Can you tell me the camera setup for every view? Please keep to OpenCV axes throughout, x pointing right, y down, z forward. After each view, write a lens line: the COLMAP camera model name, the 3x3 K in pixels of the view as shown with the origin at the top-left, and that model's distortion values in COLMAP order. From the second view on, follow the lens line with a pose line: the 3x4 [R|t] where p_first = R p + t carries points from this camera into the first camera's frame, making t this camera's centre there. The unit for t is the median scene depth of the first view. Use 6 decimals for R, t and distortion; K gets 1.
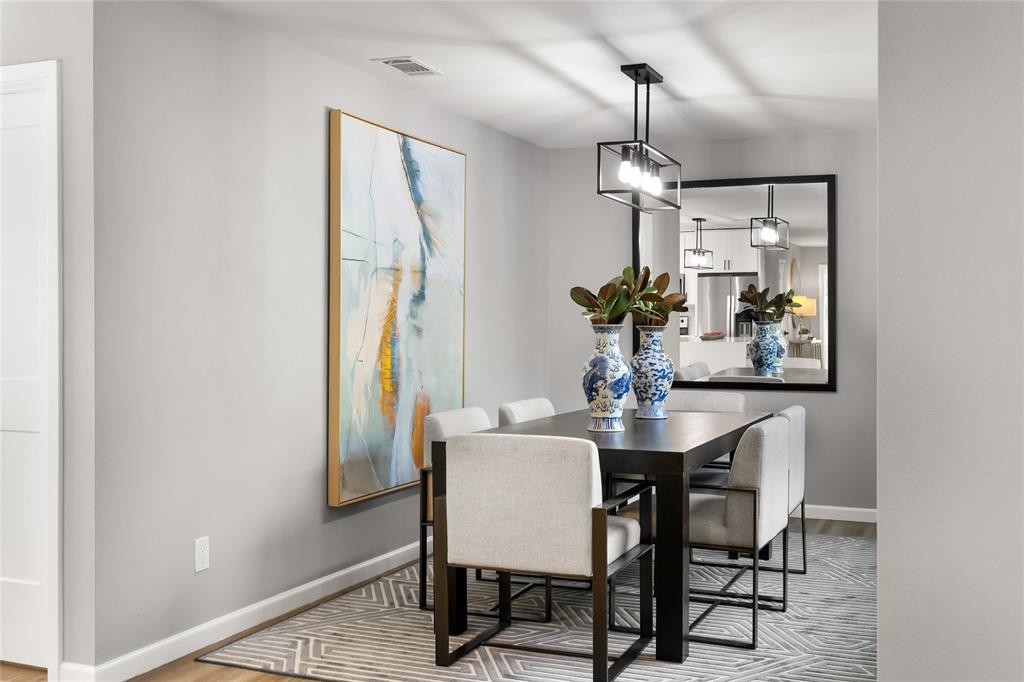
lens RADIAL K [[1090.4, 0, 512.7], [0, 1090.4, 325.8], [0, 0, 1]] dist [-0.005893, -0.012378]
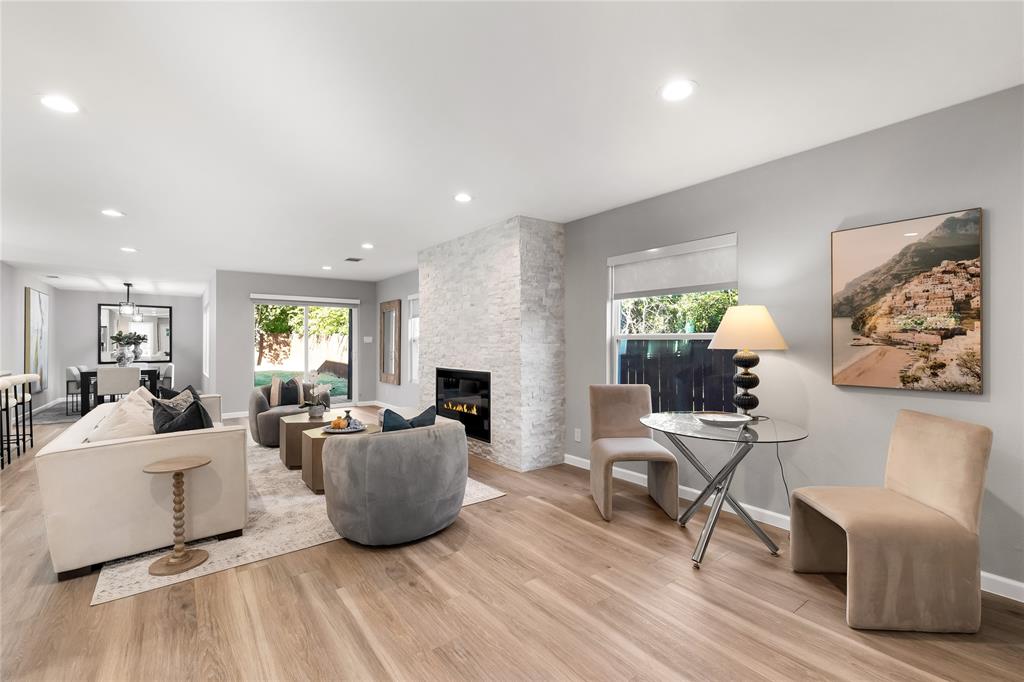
lens RADIAL K [[435.0, 0, 512.0], [0, 435.0, 341.0], [0, 0, 1]] dist [0.000599, -0.000083]
pose [[0.494959, 0.002155, 0.868914, -0.644916], [0.008624, 0.999935, -0.007393, 0.009085], [-0.868874, 0.011152, 0.494908, -1.176220]]
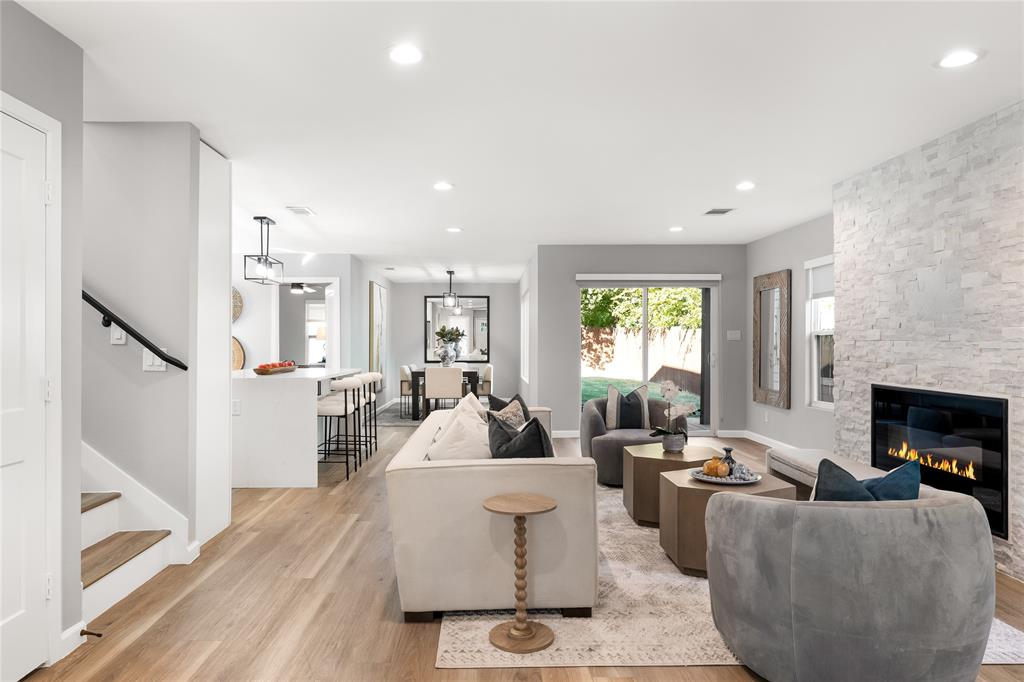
lens RADIAL K [[644.4, 0, 512.0], [0, 644.4, 341.0], [0, 0, 1]] dist [-0.002085, -0.000659]
pose [[0.908132, -0.000957, 0.418682, -0.636959], [0.003484, 0.999980, -0.005270, 0.008218], [-0.418669, 0.006245, 0.908117, -1.104296]]
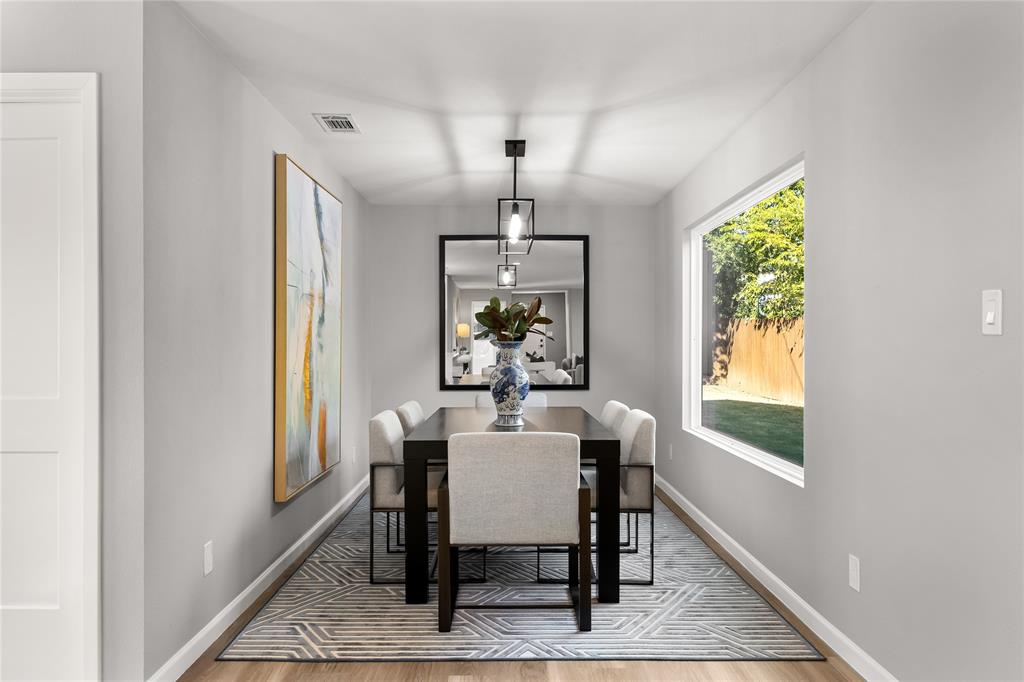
lens RADIAL K [[778.8, 0, 512.0], [0, 778.8, 341.0], [0, 0, 1]] dist [-0.008528, -0.001057]
pose [[0.922059, -0.001038, 0.387048, -0.261304], [0.002931, 0.999986, -0.004300, 0.001909], [-0.387038, 0.005099, 0.922049, 0.159906]]
